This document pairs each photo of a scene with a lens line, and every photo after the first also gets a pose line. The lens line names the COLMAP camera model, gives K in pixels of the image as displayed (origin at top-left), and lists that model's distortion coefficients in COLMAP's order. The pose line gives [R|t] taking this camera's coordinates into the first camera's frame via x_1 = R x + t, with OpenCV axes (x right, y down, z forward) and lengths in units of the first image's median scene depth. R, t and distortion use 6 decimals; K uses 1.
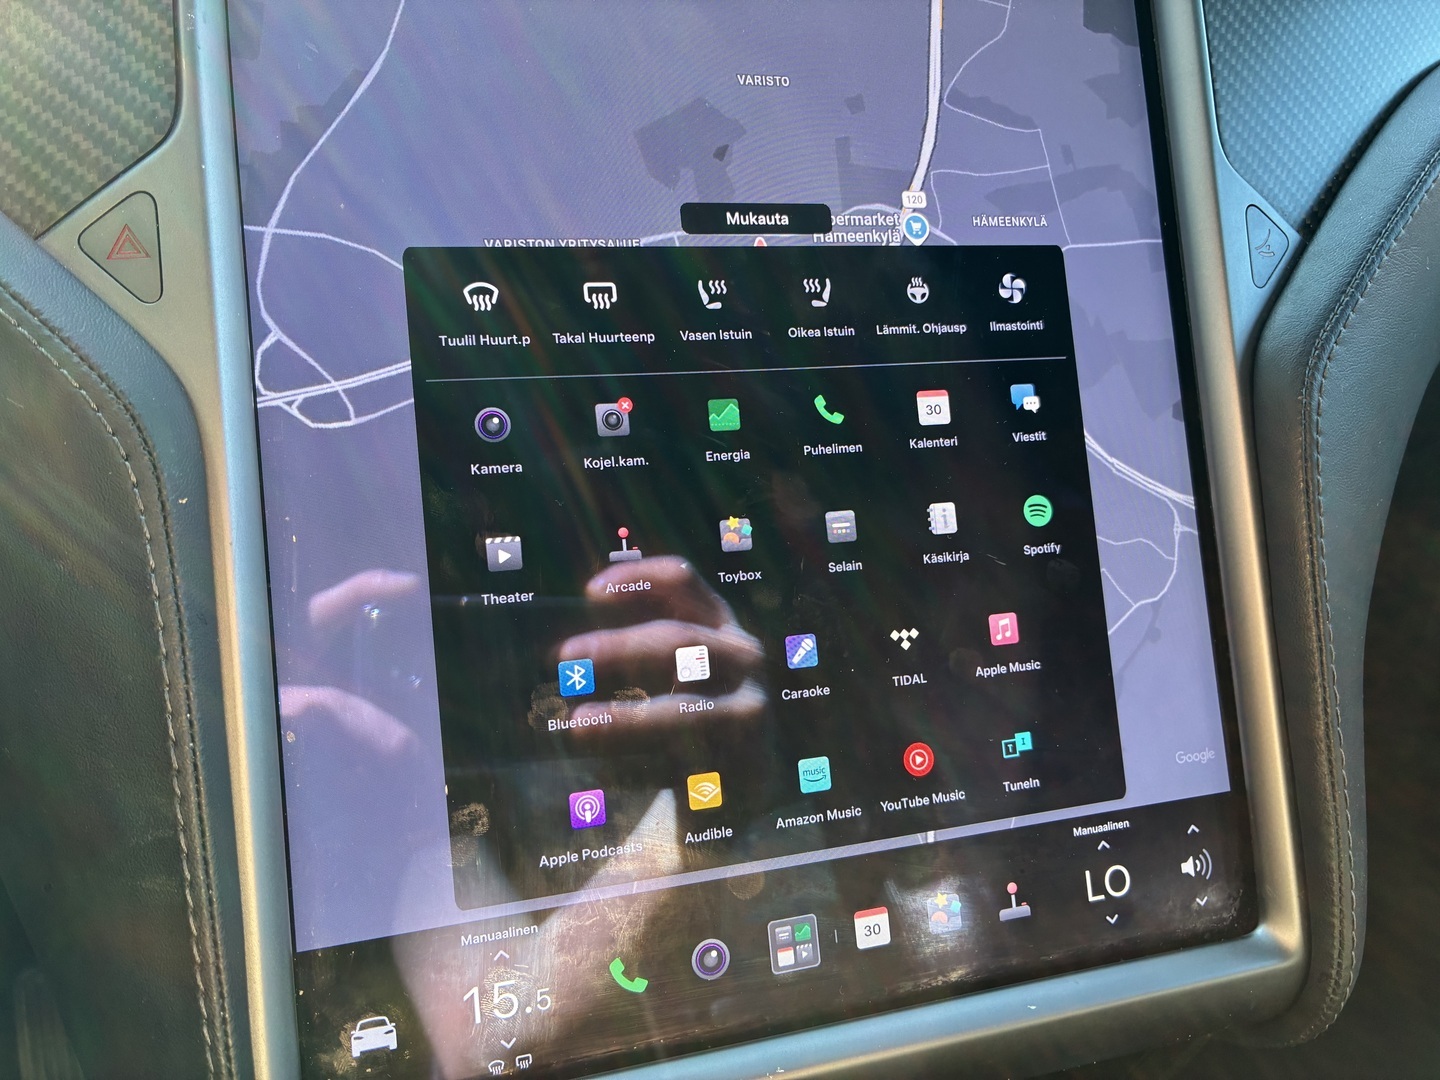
lens RADIAL K [[1077.0, 0, 729.9], [0, 1077.0, 544.9], [0, 0, 1]] dist [0.040993, -0.061932]
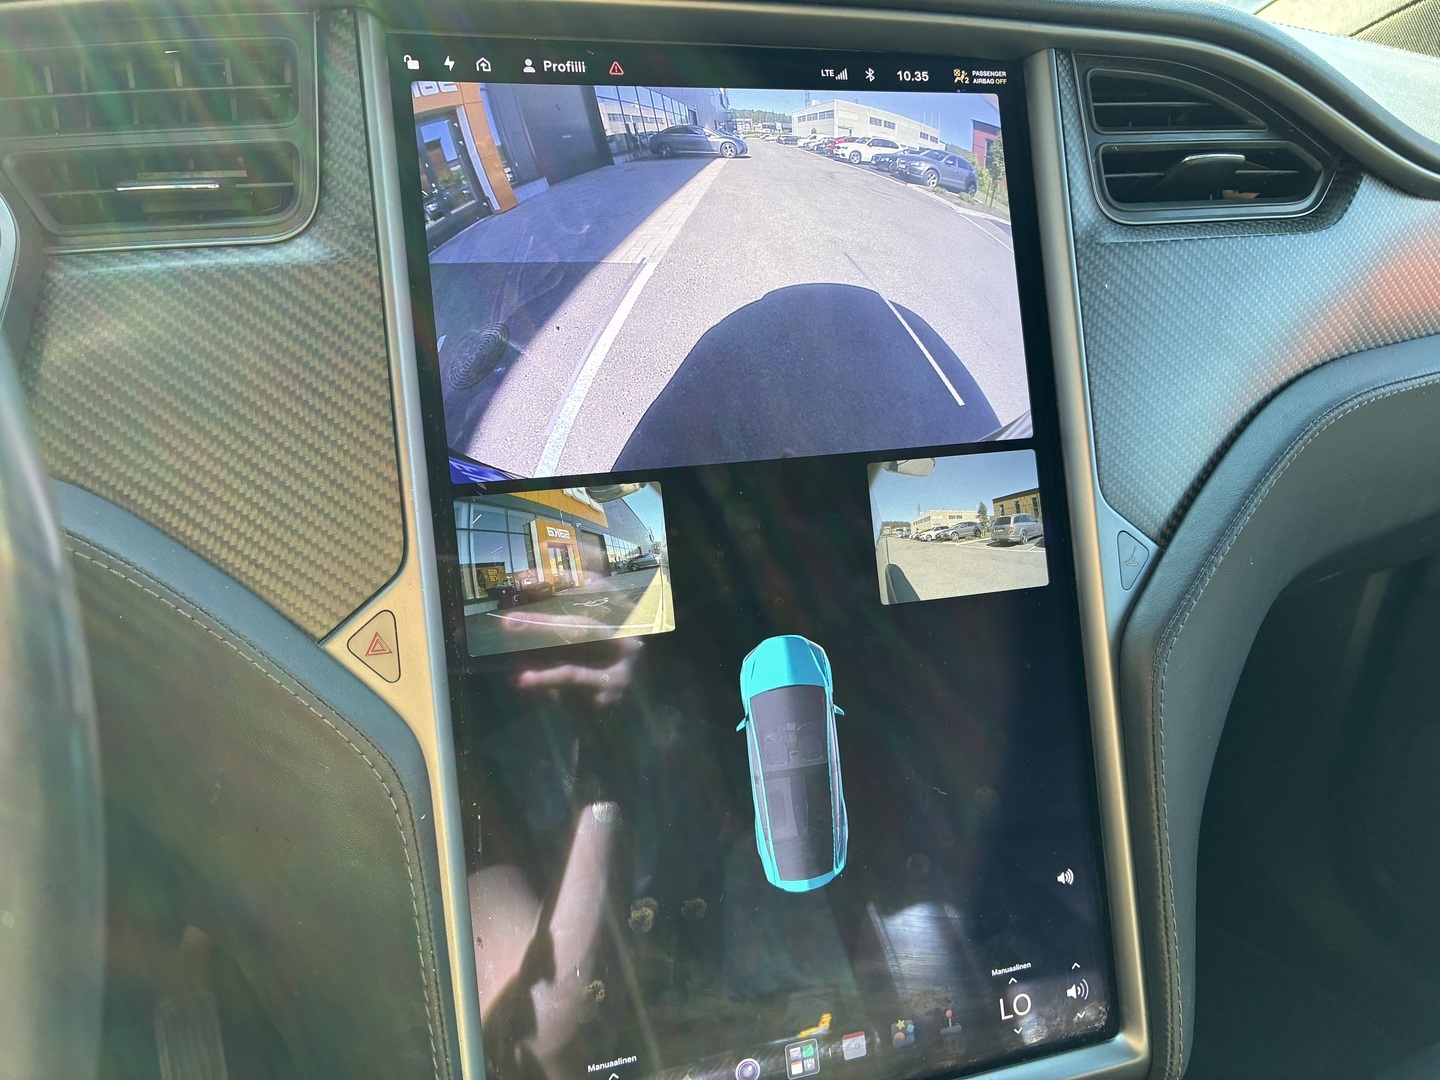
lens RADIAL K [[1077.0, 0, 711.3], [0, 1077.0, 527.1], [0, 0, 1]] dist [0.040993, -0.061932]
pose [[0.999966, -0.007261, -0.003974, -0.052318], [0.007432, 0.998956, 0.045084, -0.412351], [0.003642, -0.045112, 0.998975, -0.443626]]
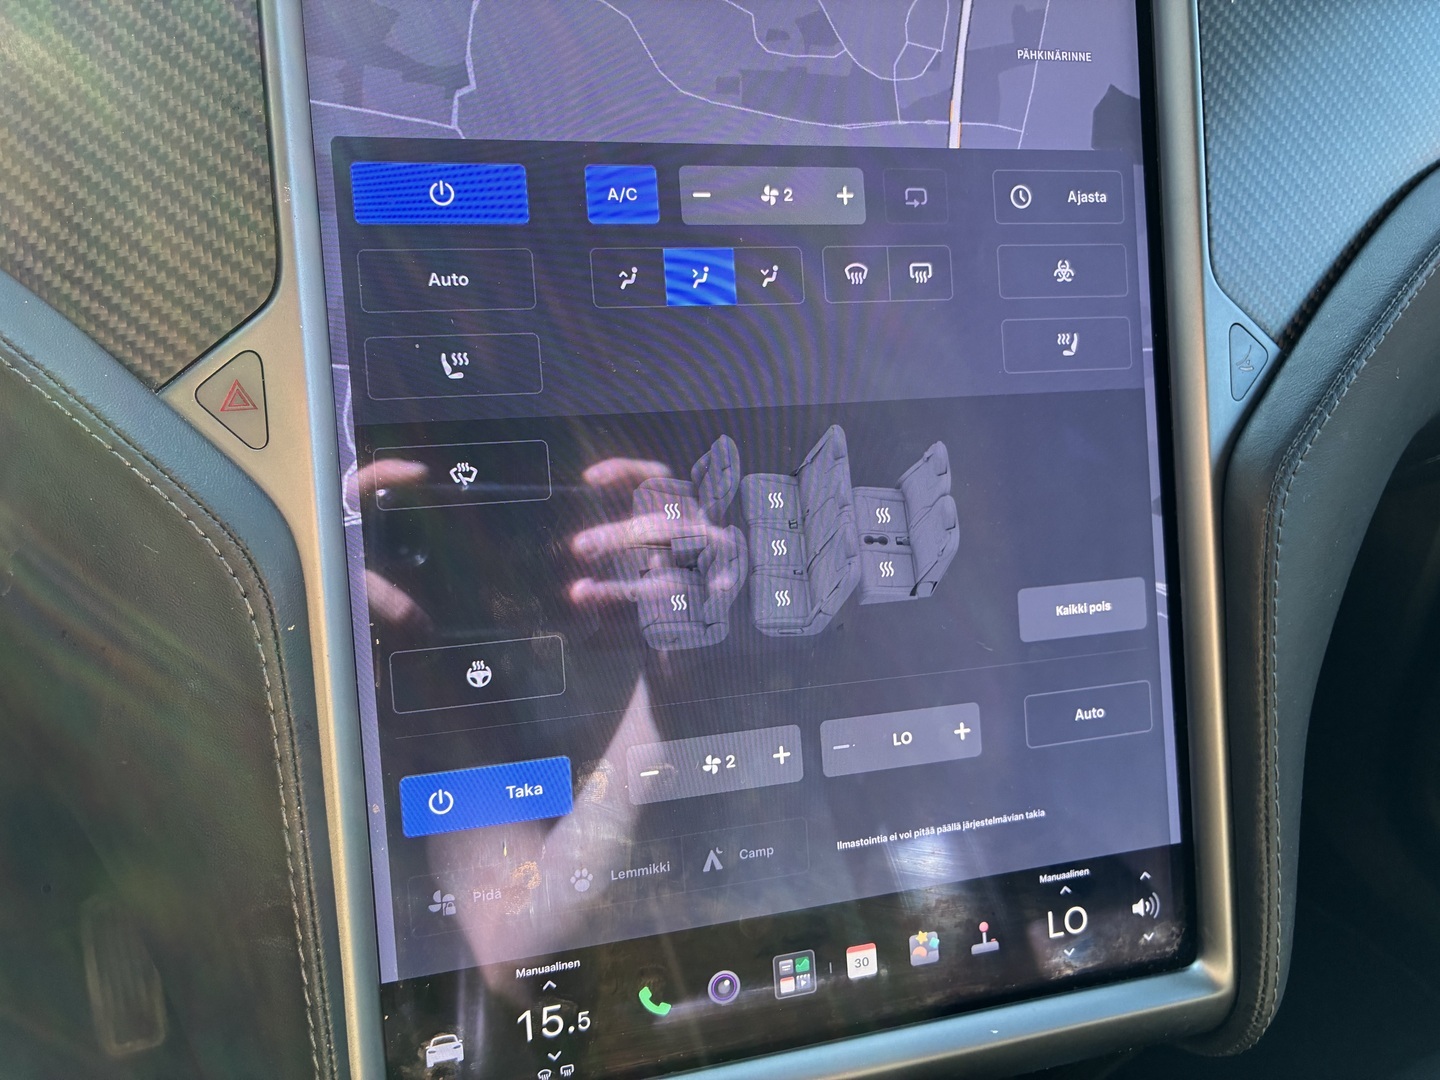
lens RADIAL K [[1077.0, 0, 721.1], [0, 1077.0, 527.5], [0, 0, 1]] dist [0.040993, -0.061932]
pose [[0.999489, 0.028380, -0.014708, -0.016088], [-0.026919, 0.995444, 0.091467, -0.207746], [0.017237, -0.091024, 0.995699, -0.122830]]
